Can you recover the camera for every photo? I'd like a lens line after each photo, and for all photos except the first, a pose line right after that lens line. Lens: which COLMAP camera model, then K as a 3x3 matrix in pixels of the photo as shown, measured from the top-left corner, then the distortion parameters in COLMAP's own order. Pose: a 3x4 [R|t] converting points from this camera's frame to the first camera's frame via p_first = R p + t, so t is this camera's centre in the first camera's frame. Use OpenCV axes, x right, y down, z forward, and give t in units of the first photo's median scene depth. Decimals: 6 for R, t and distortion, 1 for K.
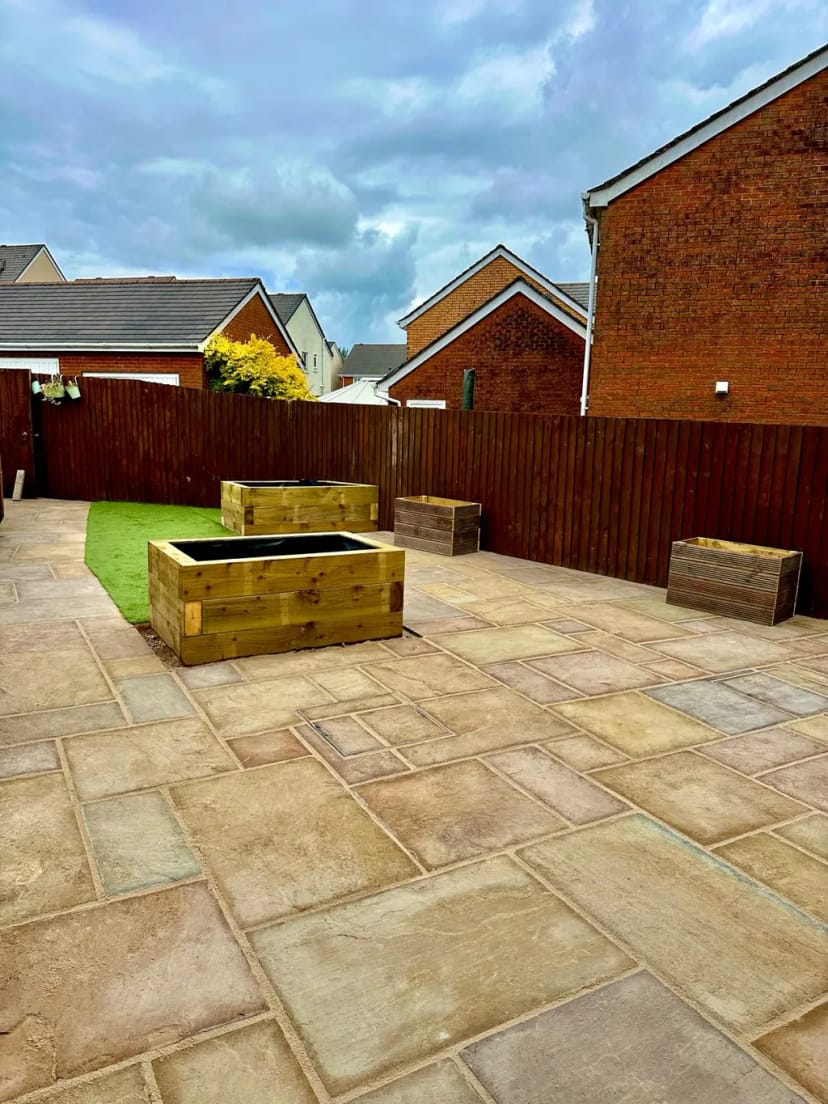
lens RADIAL K [[759.3, 0, 410.2], [0, 759.3, 543.8], [0, 0, 1]] dist [0.080481, -0.096644]
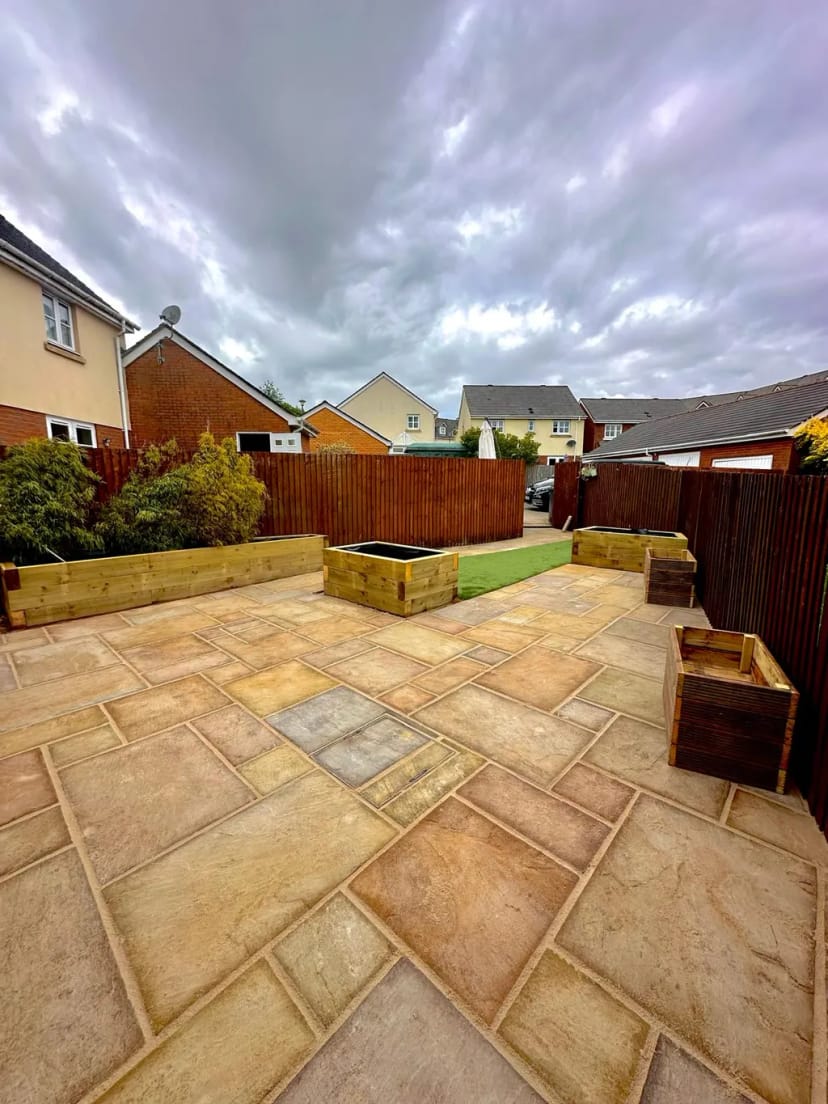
lens RADIAL K [[435.4, 0, 417.1], [0, 435.4, 548.0], [0, 0, 1]] dist [-0.001202, -0.000480]
pose [[0.306383, 0.116224, -0.944786, 1.106481], [-0.148558, 0.986195, 0.073142, -0.121417], [0.940245, 0.117946, 0.319419, 0.939166]]
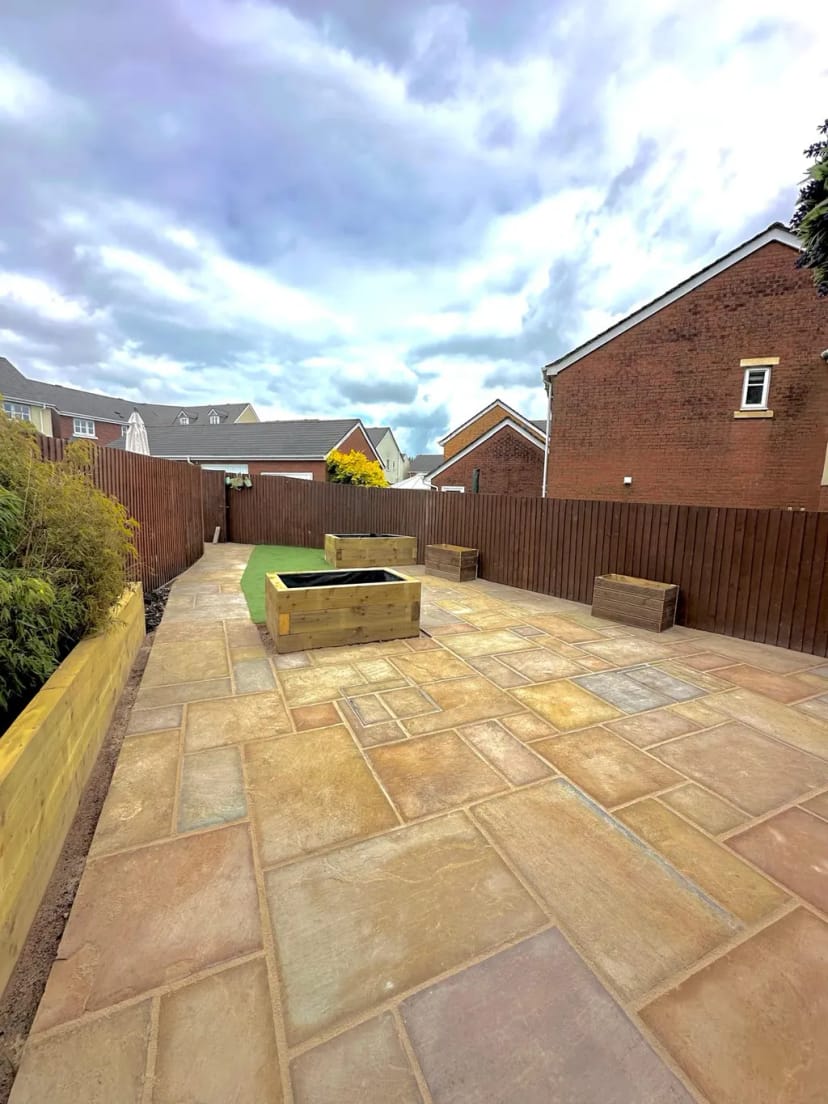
lens RADIAL K [[435.4, 0, 417.1], [0, 435.4, 548.0], [0, 0, 1]] dist [-0.001202, -0.000480]
pose [[0.997376, 0.010911, -0.071568, 0.063181], [-0.014192, 0.998864, -0.045489, -0.026611], [0.070991, 0.046386, 0.996398, 0.118843]]
